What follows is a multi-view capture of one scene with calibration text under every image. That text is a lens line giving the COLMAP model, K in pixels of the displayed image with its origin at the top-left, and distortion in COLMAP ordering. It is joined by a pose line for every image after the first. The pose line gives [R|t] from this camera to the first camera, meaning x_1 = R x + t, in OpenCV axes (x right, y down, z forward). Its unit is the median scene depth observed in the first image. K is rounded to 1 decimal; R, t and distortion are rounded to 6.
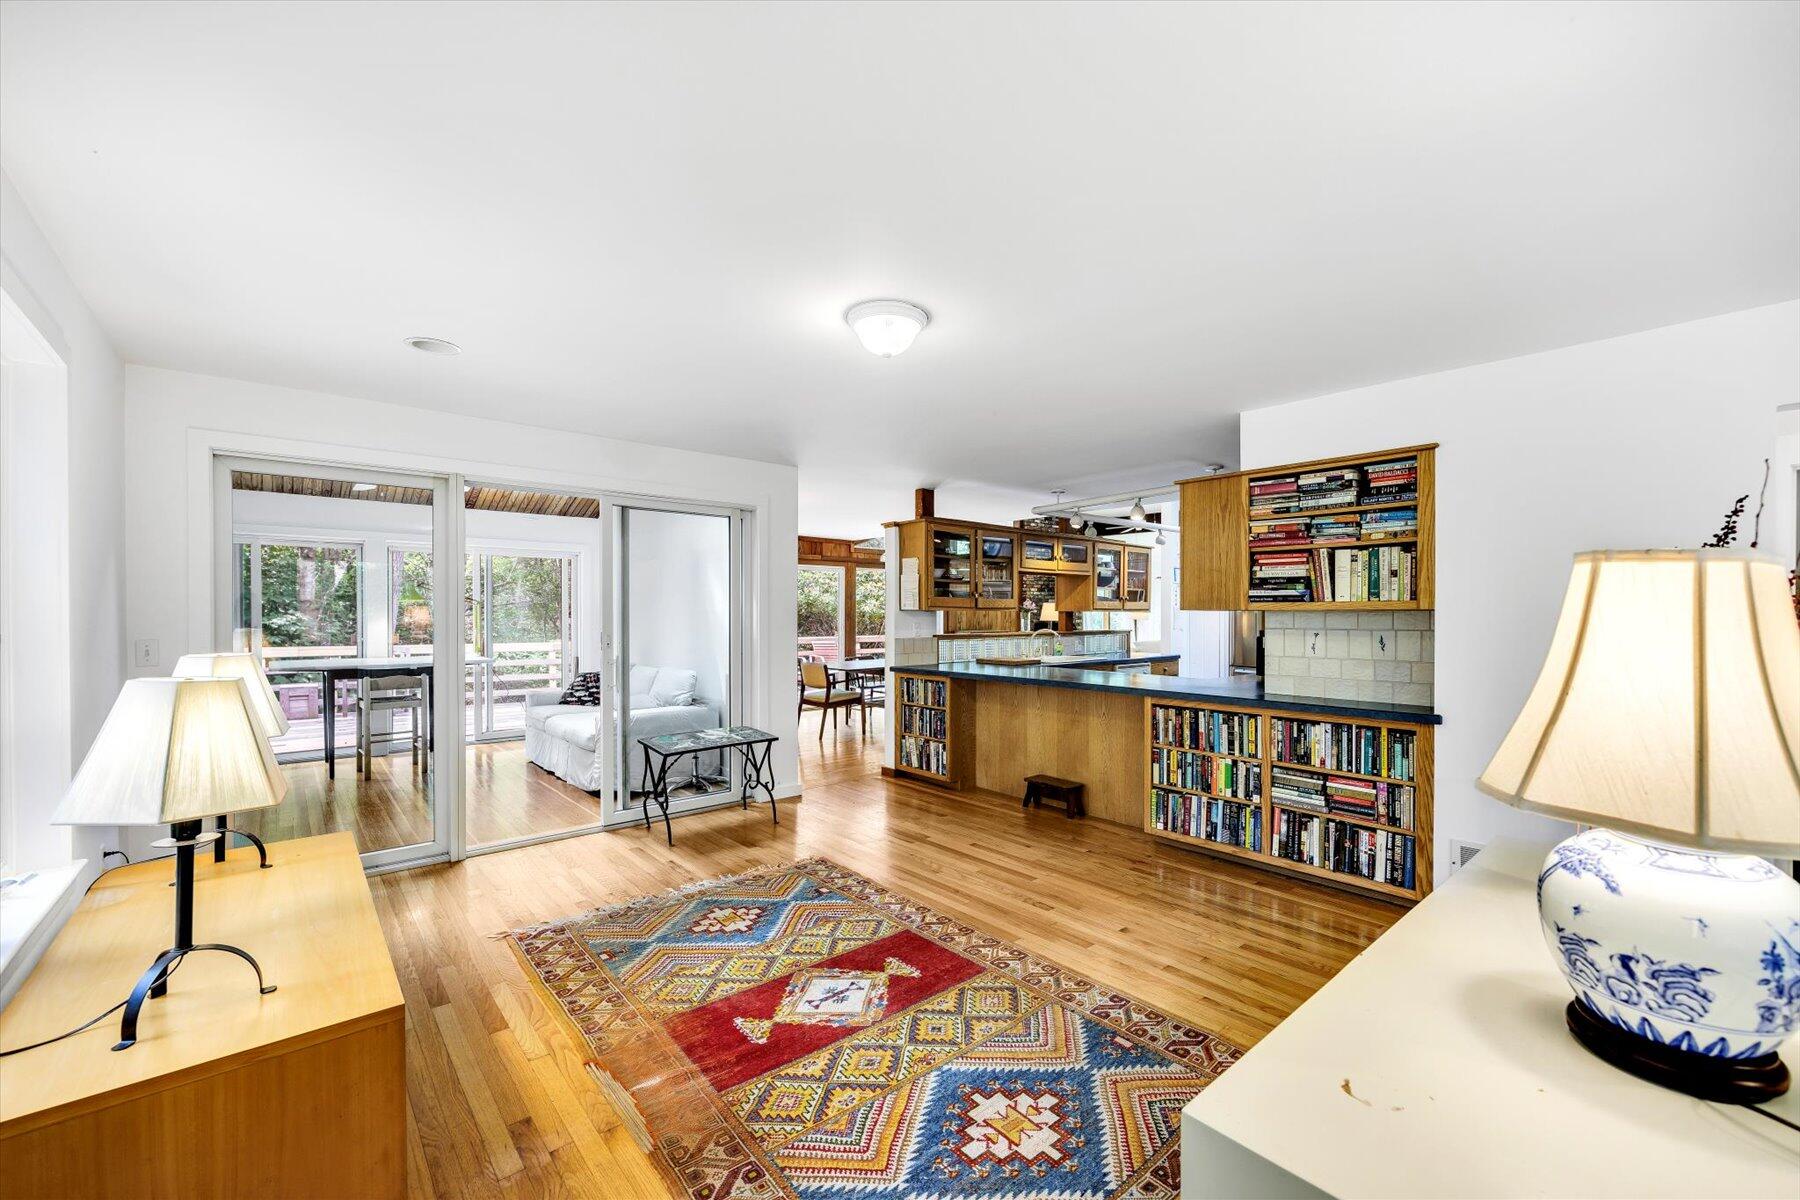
lens RADIAL K [[719.9, 0, 899.3], [0, 719.9, 614.3], [0, 0, 1]] dist [-0.002544, -0.000357]
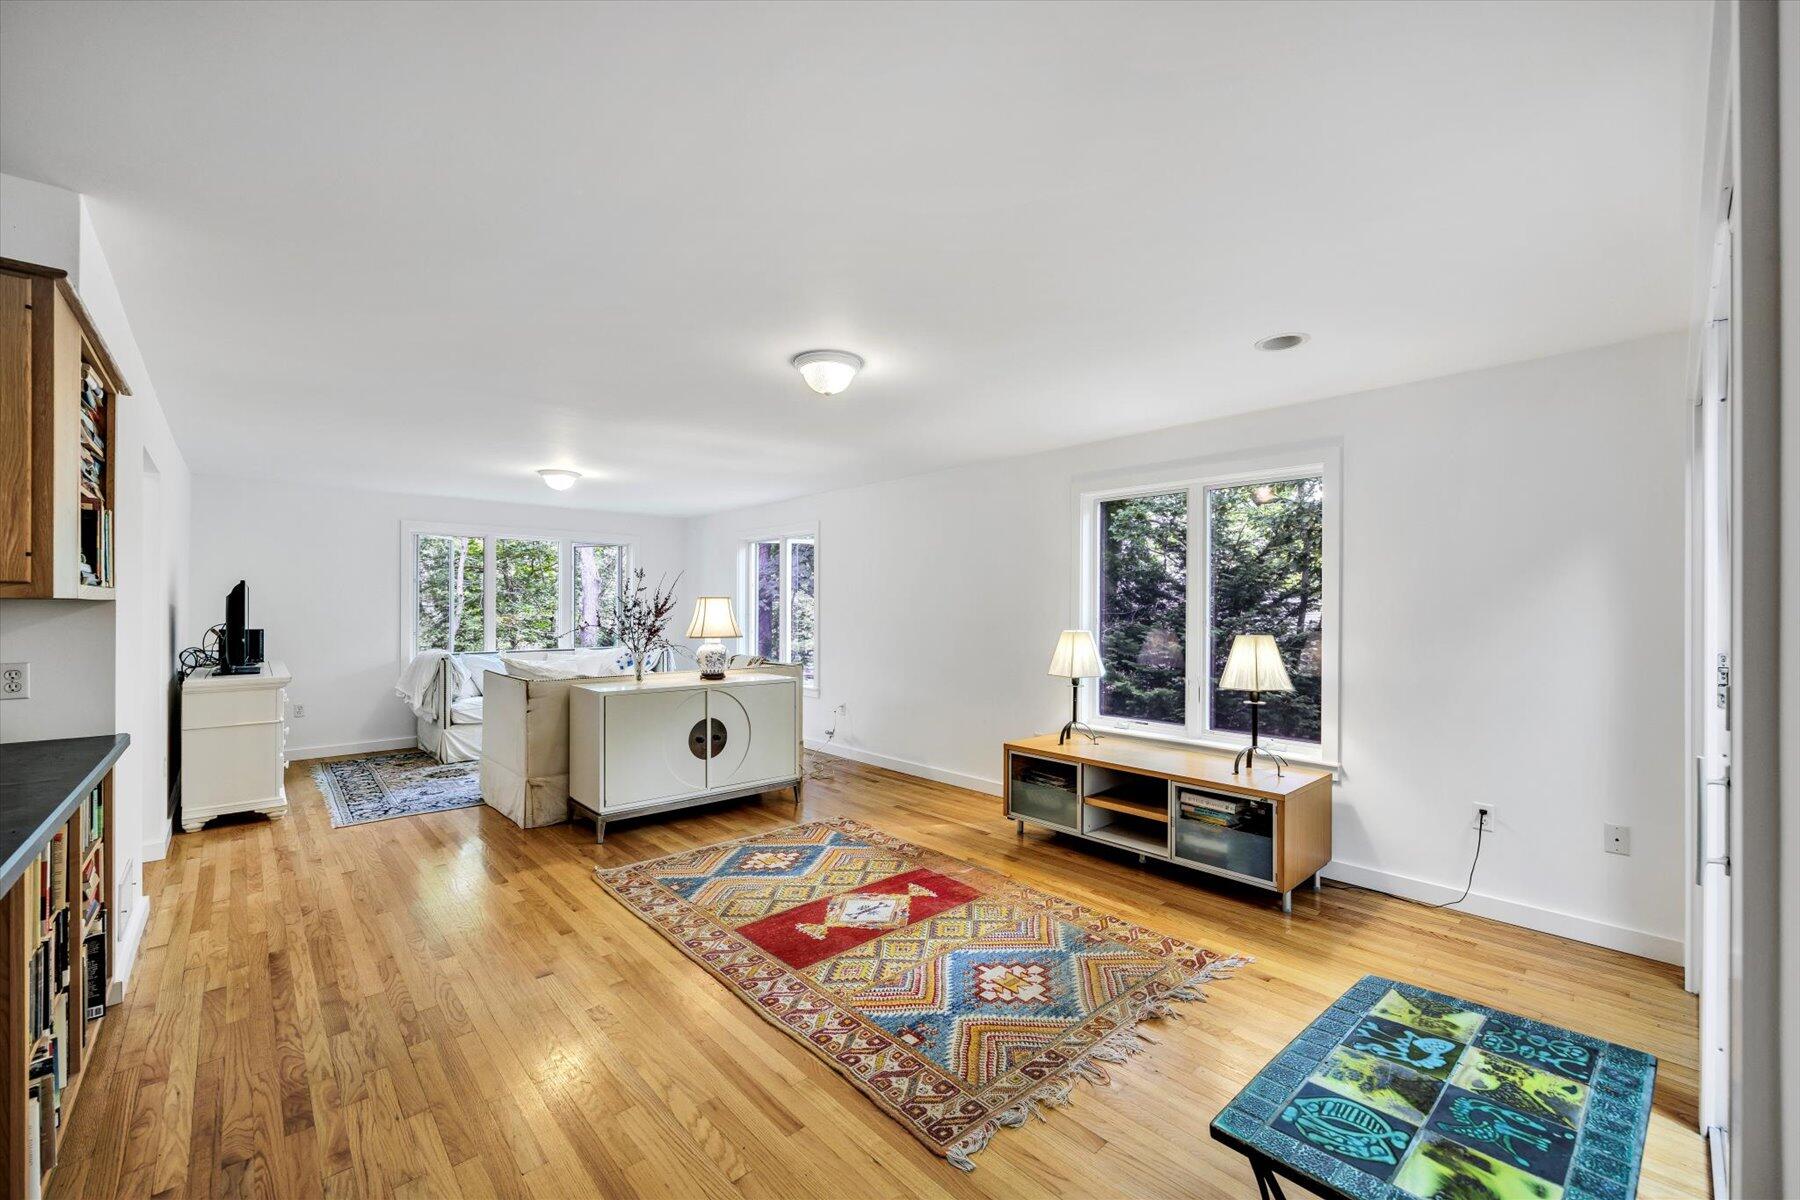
lens RADIAL K [[719.9, 0, 900.6], [0, 719.9, 606.5], [0, 0, 1]] dist [-0.002544, -0.000357]
pose [[-0.999396, -0.002508, -0.034655, -0.098226], [-0.002513, 0.999997, 0.000109, -0.003916], [0.034654, 0.000196, -0.999399, 2.211070]]
